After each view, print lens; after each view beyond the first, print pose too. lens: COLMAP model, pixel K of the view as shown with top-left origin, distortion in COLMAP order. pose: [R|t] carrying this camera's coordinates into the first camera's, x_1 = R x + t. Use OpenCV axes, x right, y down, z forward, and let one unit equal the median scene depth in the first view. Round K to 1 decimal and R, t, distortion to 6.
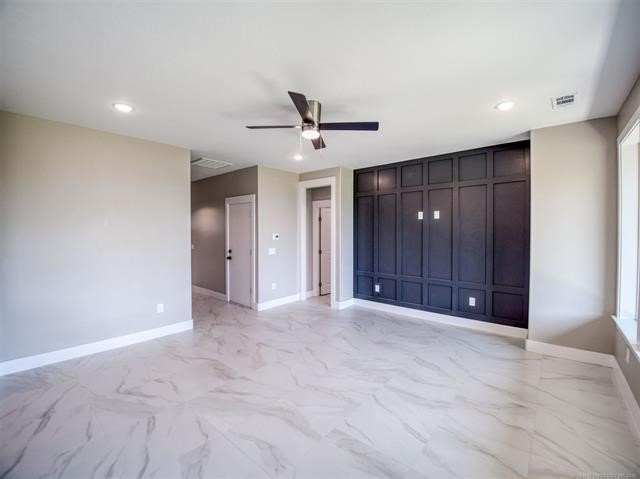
lens RADIAL K [[276.0, 0, 324.3], [0, 276.0, 234.7], [0, 0, 1]] dist [-0.008016, -0.020594]
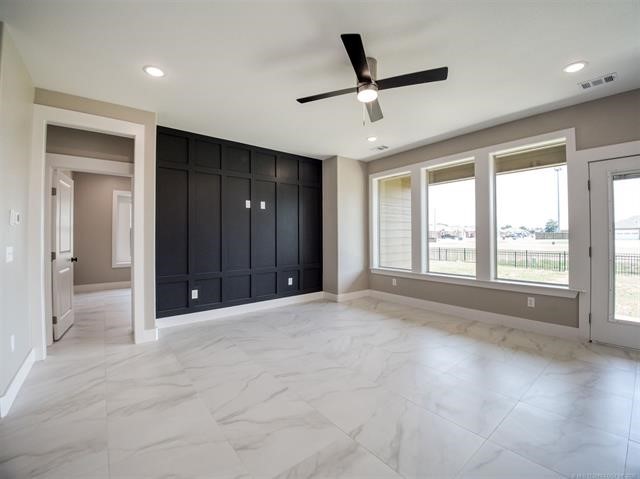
lens RADIAL K [[276.0, 0, 324.3], [0, 276.0, 234.7], [0, 0, 1]] dist [-0.008016, -0.020594]
pose [[0.190677, 0.004515, 0.981642, -0.582086], [0.016702, 0.999830, -0.007843, 0.051876], [-0.981511, 0.017891, 0.190569, 0.603317]]
